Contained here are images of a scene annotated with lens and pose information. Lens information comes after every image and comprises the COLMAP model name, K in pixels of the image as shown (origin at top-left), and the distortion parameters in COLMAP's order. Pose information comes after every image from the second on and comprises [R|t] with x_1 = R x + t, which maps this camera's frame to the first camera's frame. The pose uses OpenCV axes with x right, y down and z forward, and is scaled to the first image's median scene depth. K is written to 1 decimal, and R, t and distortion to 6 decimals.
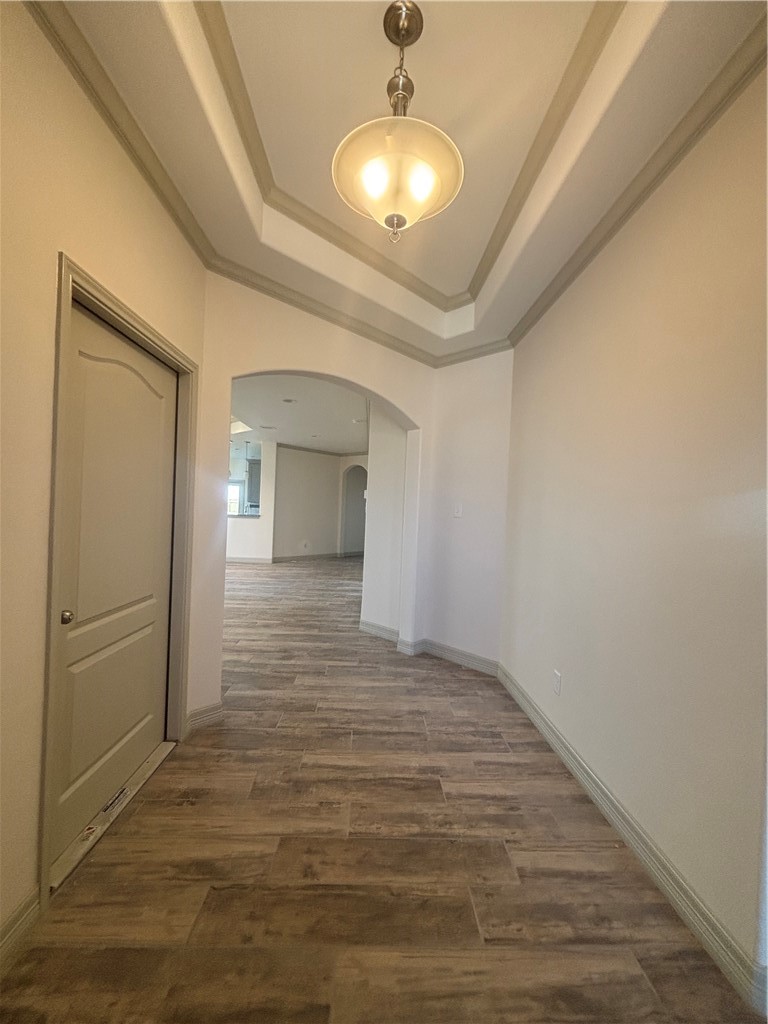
lens RADIAL K [[411.3, 0, 386.6], [0, 411.3, 512.2], [0, 0, 1]] dist [-0.002462, 0.001113]
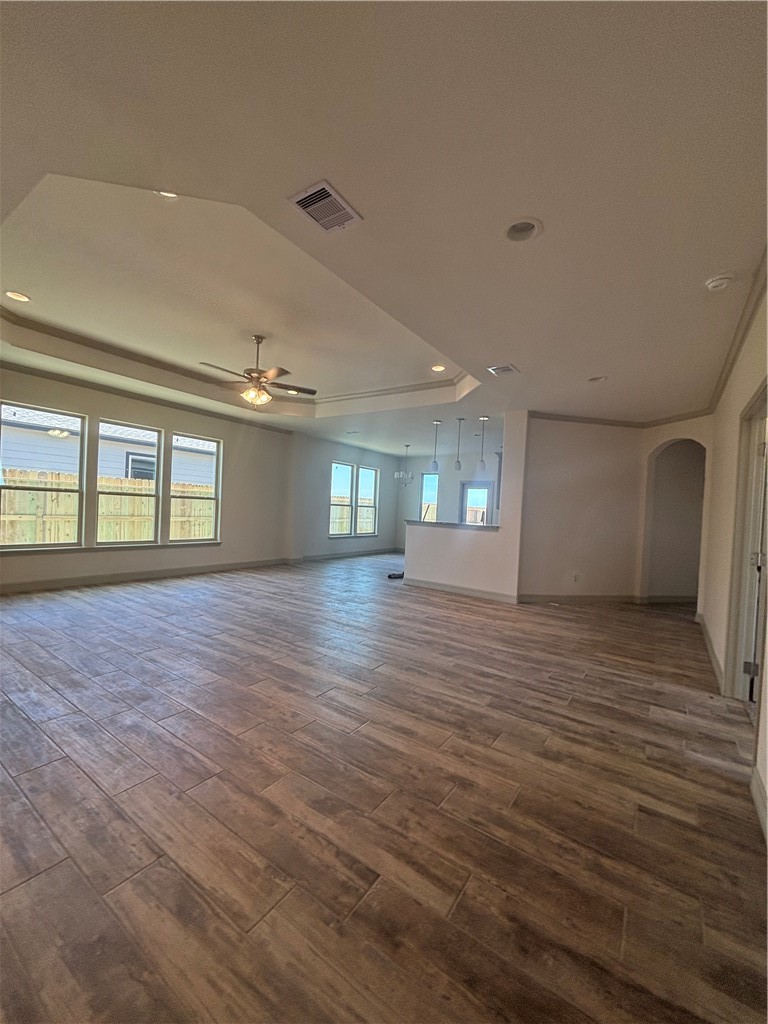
lens RADIAL K [[411.3, 0, 386.2], [0, 411.3, 512.5], [0, 0, 1]] dist [-0.002462, 0.001113]
pose [[0.801916, 0.010994, -0.597336, -0.065053], [-0.026974, 0.999477, -0.017817, 0.001241], [0.596828, 0.030400, 0.801793, 0.374151]]
